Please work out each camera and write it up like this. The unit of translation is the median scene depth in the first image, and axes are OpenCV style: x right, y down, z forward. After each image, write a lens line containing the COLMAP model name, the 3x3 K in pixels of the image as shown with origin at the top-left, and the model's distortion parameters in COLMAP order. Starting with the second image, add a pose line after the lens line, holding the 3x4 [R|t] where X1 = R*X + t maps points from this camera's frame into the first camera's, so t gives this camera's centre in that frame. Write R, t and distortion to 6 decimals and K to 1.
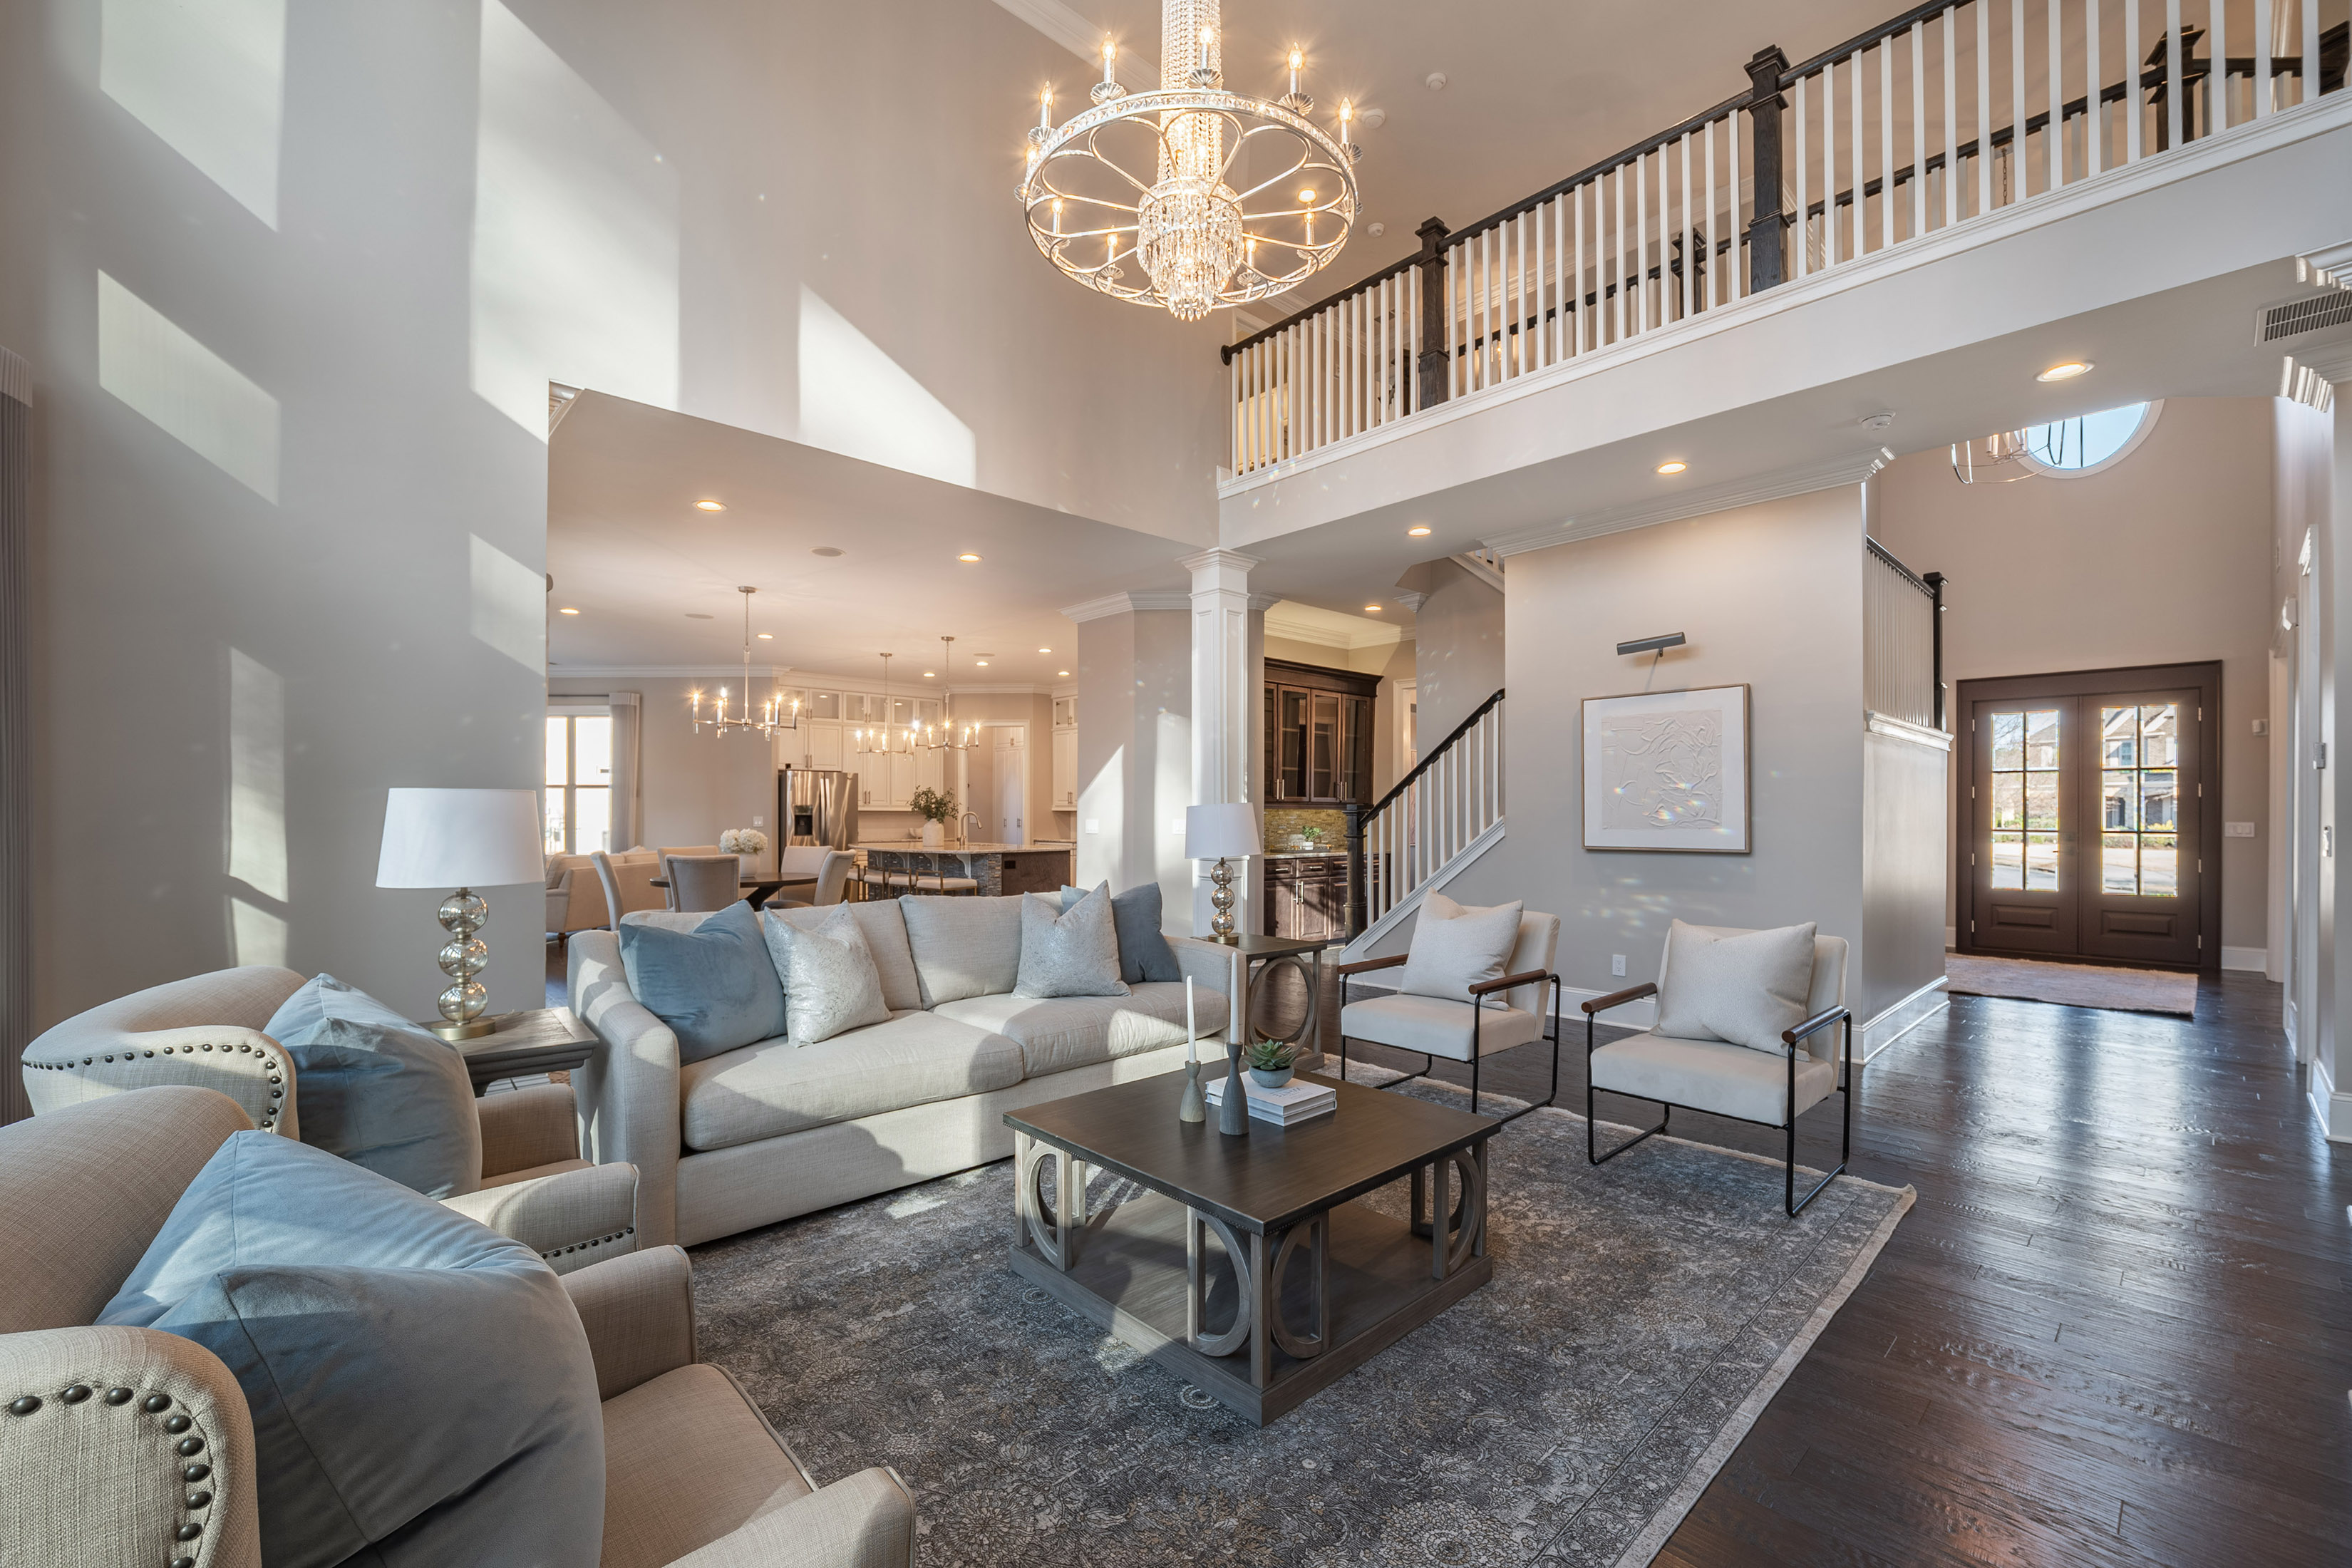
lens RADIAL K [[956.4, 0, 1177.8], [0, 956.4, 805.0], [0, 0, 1]] dist [-0.014394, -0.000550]
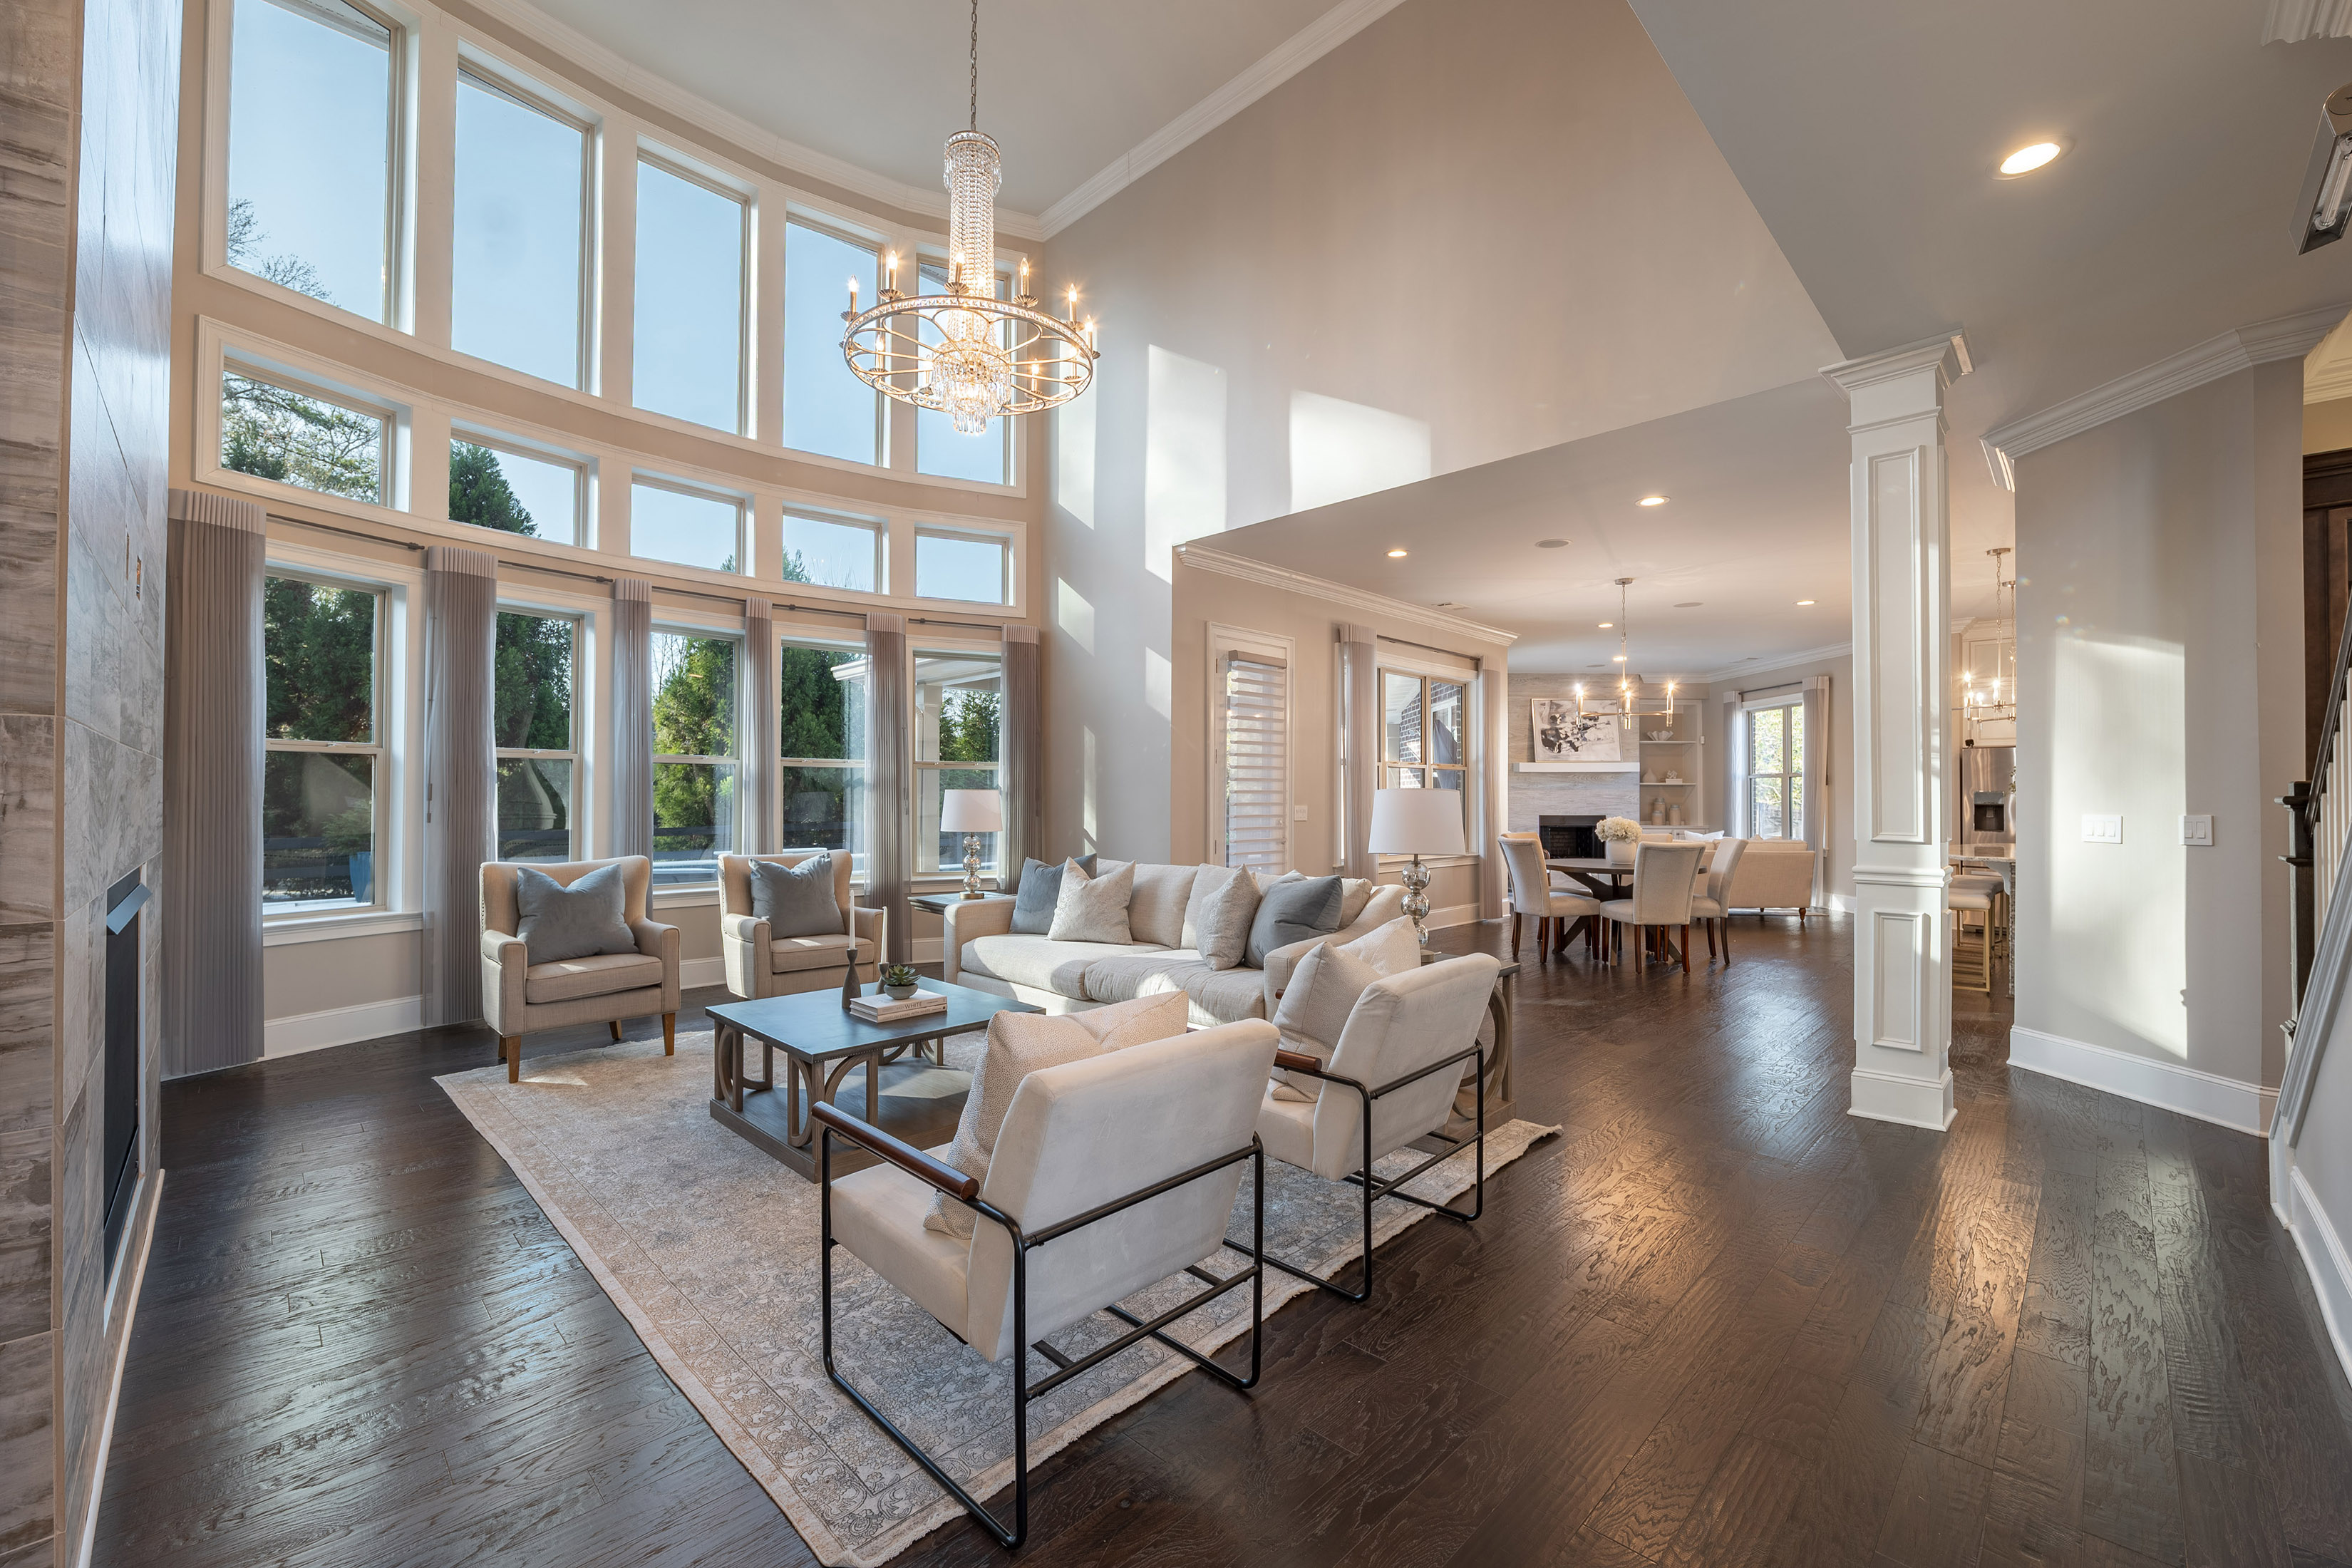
lens RADIAL K [[956.4, 0, 1171.8], [0, 956.4, 786.1], [0, 0, 1]] dist [-0.014394, -0.000550]
pose [[0.038959, -0.013315, -0.999152, 1.040520], [0.004586, 0.999903, -0.013146, 0.004024], [0.999230, -0.004070, 0.039017, 0.934535]]
